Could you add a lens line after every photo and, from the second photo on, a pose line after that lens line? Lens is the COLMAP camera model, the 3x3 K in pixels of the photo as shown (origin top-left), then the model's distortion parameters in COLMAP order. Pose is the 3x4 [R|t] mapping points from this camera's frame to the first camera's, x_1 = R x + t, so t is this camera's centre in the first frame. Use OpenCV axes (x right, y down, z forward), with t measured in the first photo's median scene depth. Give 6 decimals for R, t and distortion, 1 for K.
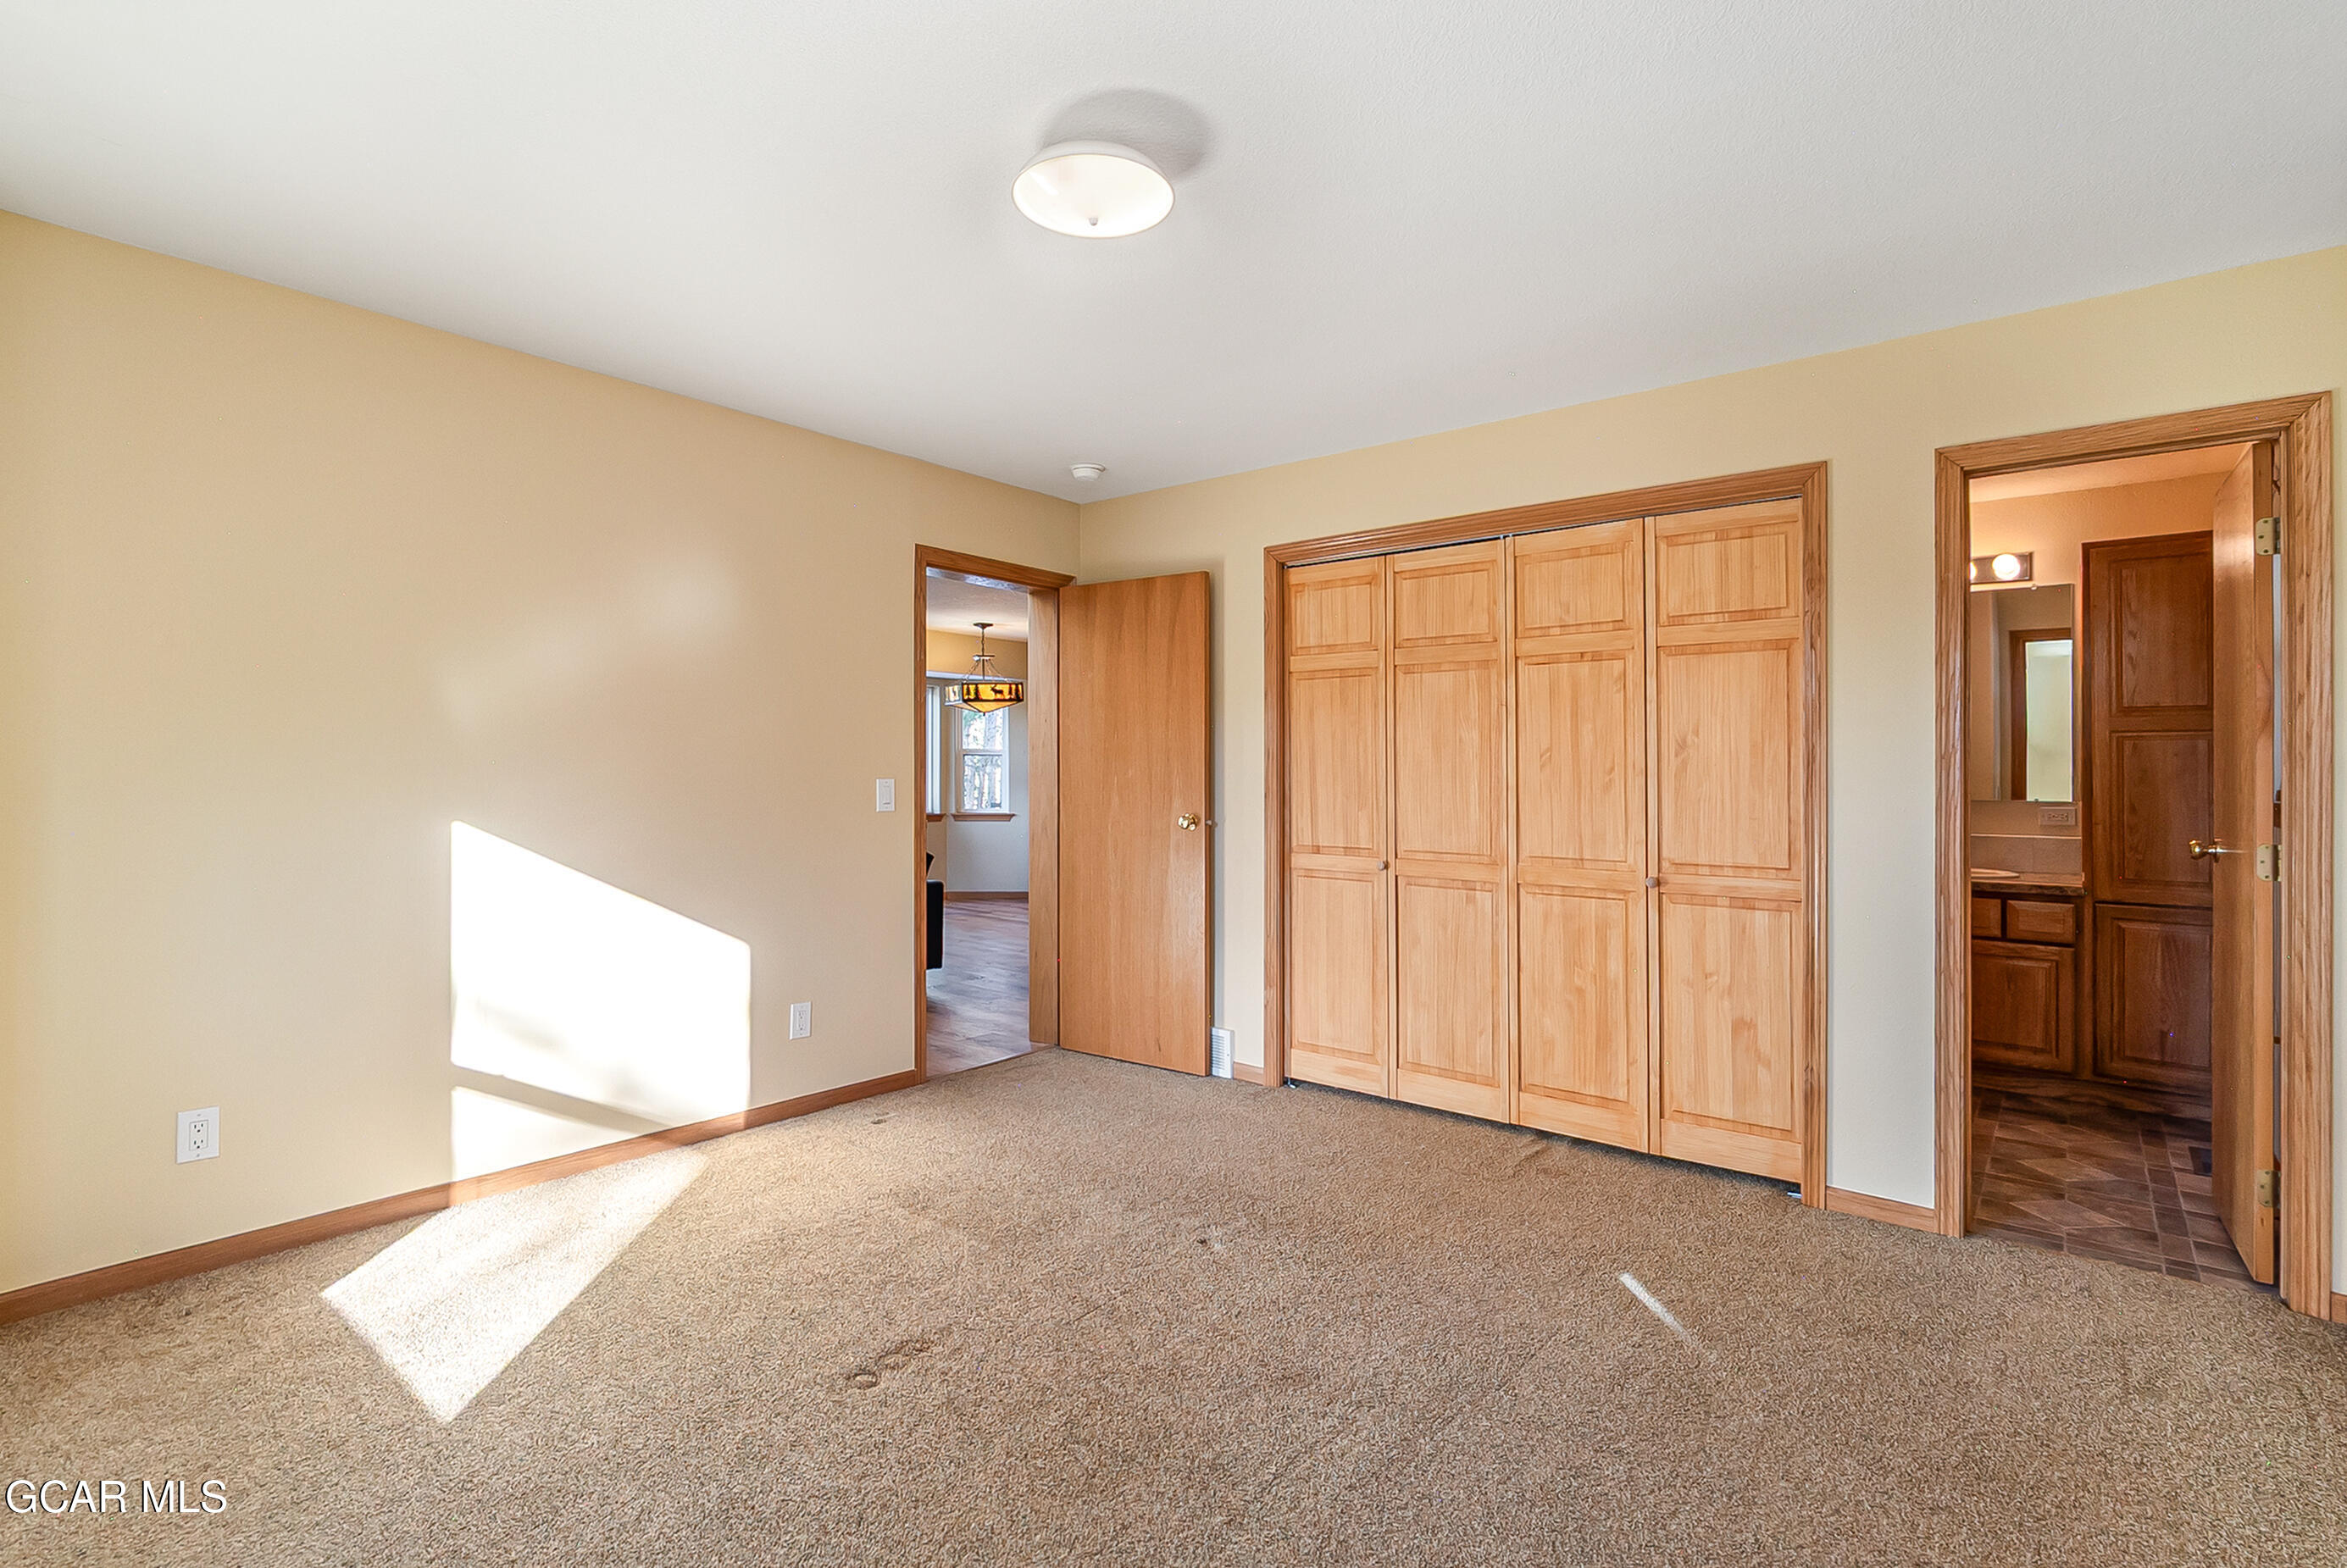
lens RADIAL K [[1097.5, 0, 1175.2], [0, 1097.5, 775.8], [0, 0, 1]] dist [-0.007601, 0.002835]
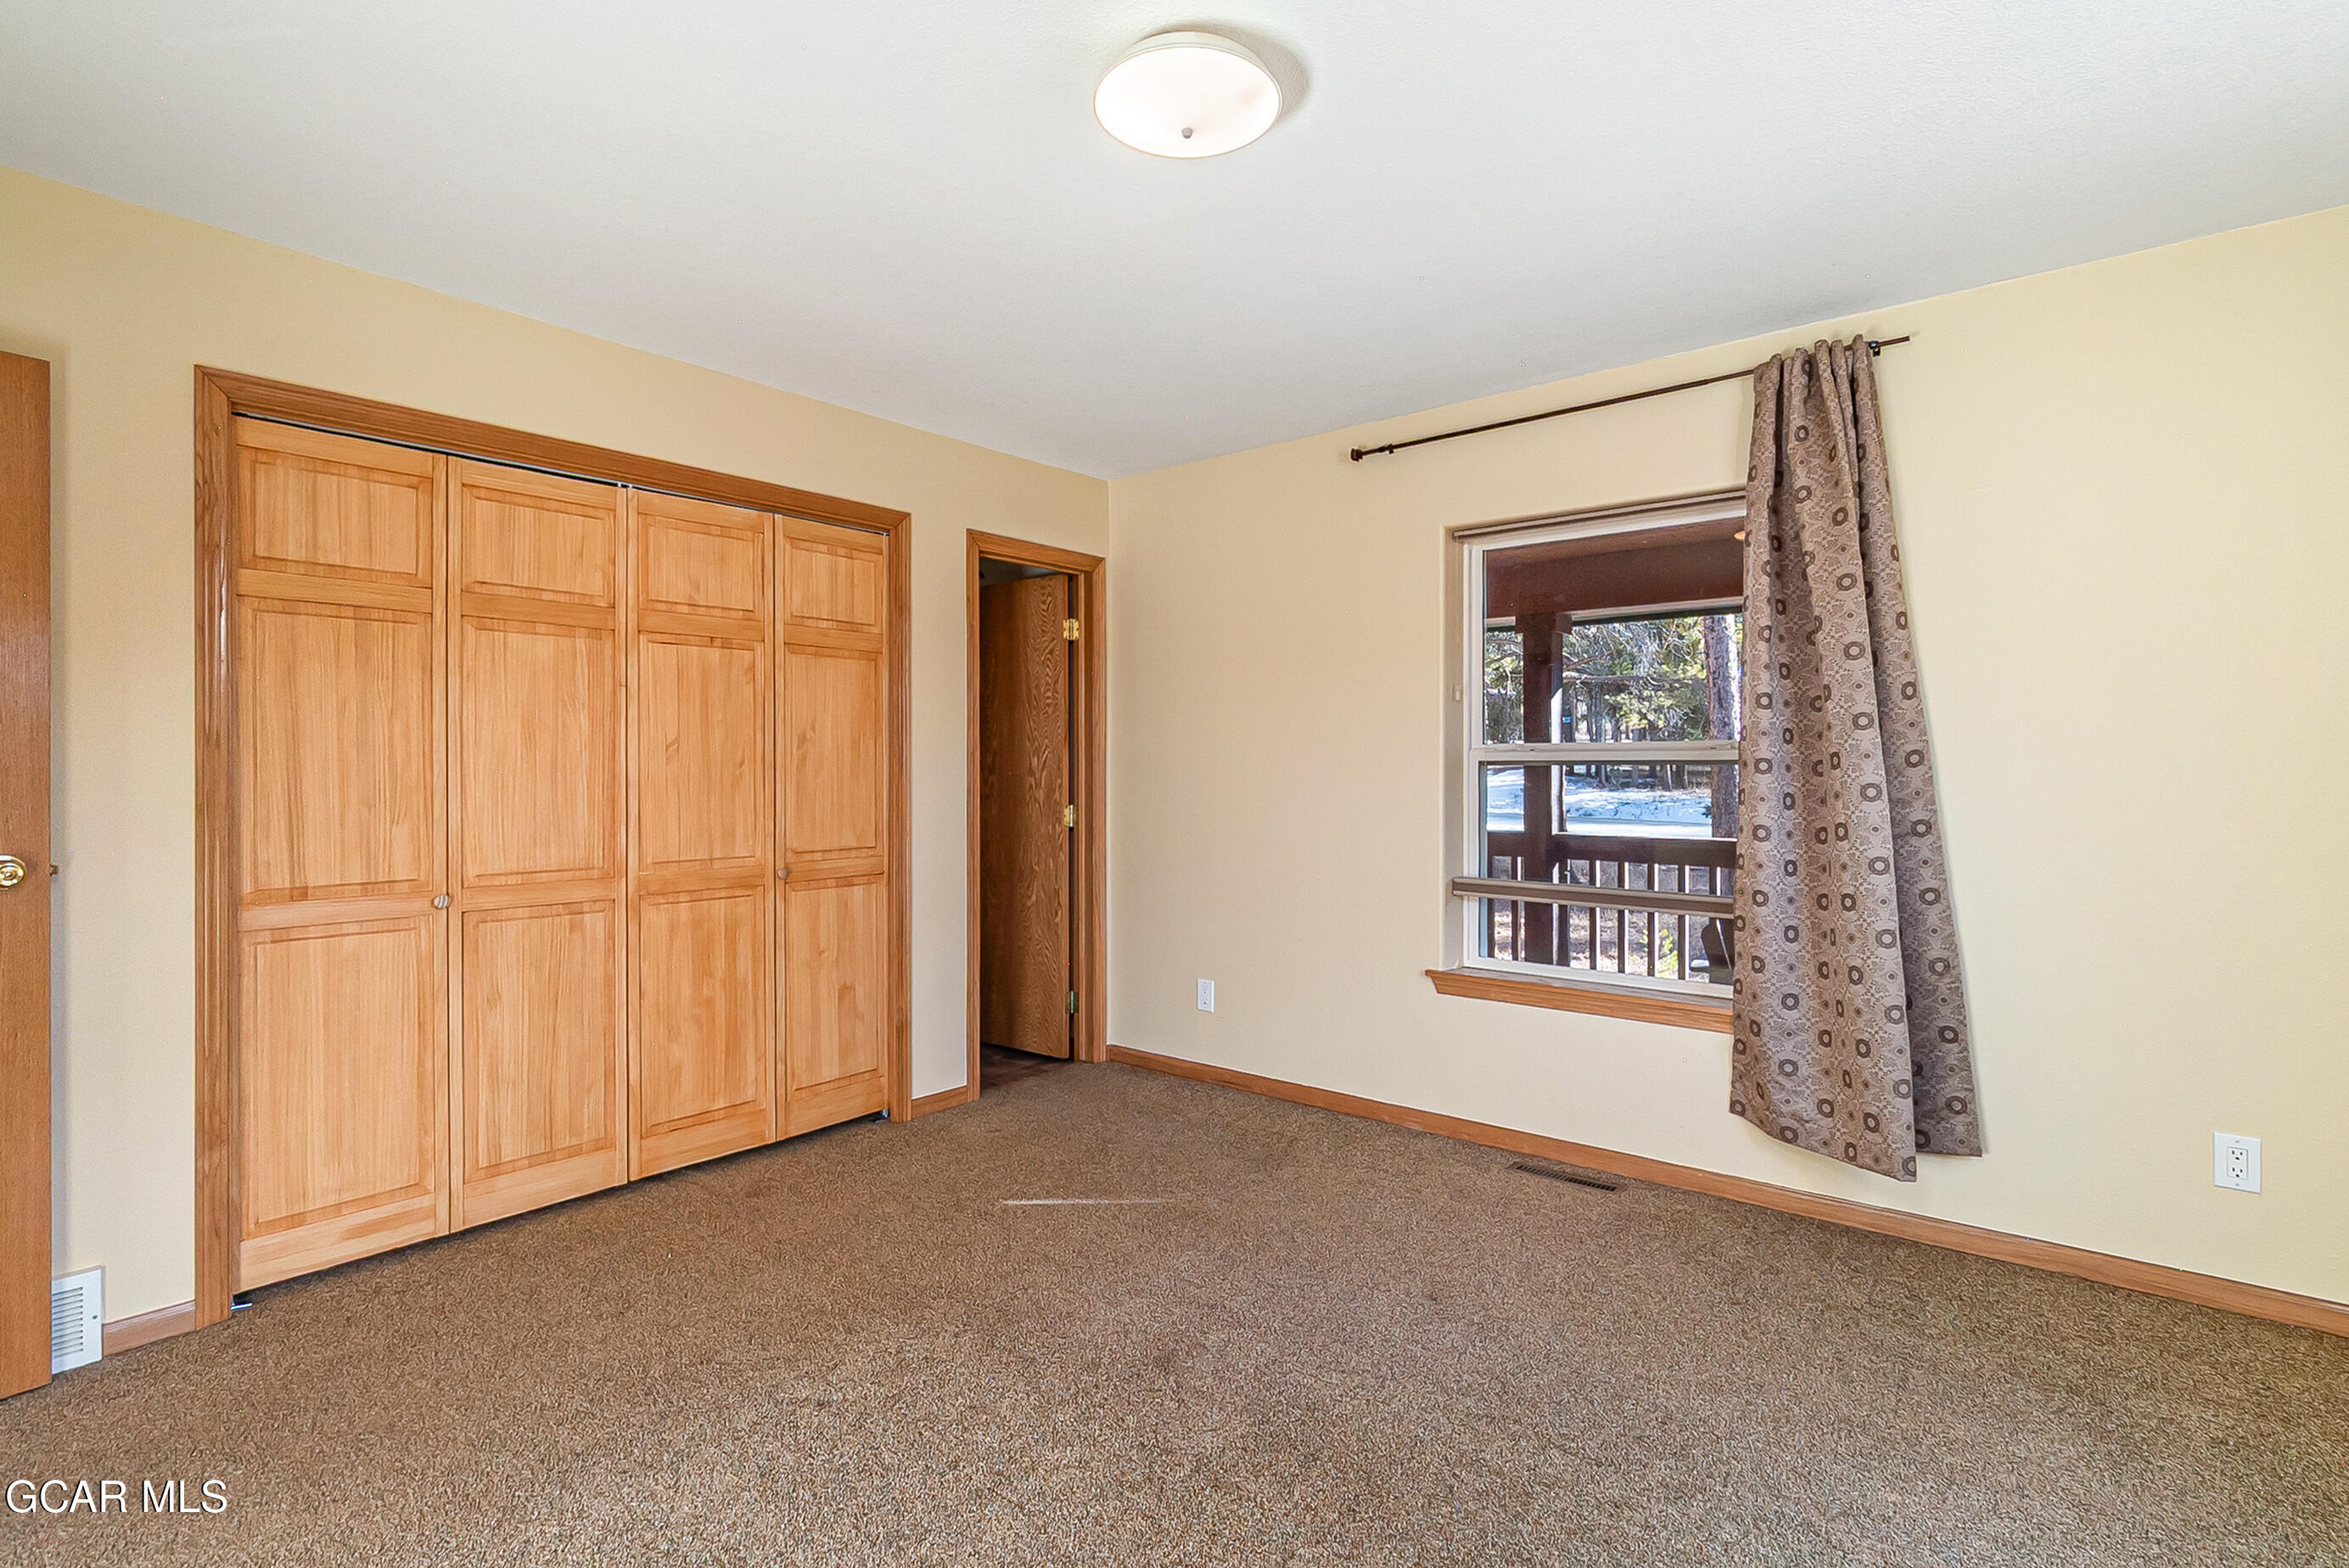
lens RADIAL K [[1098.5, 0, 1175.1], [0, 1098.5, 769.5], [0, 0, 1]] dist [-0.007601, 0.002835]
pose [[0.021547, -0.004586, 0.999757, -0.527416], [0.006732, 0.999967, 0.004442, -0.001309], [-0.999745, 0.006635, 0.021577, 0.560347]]
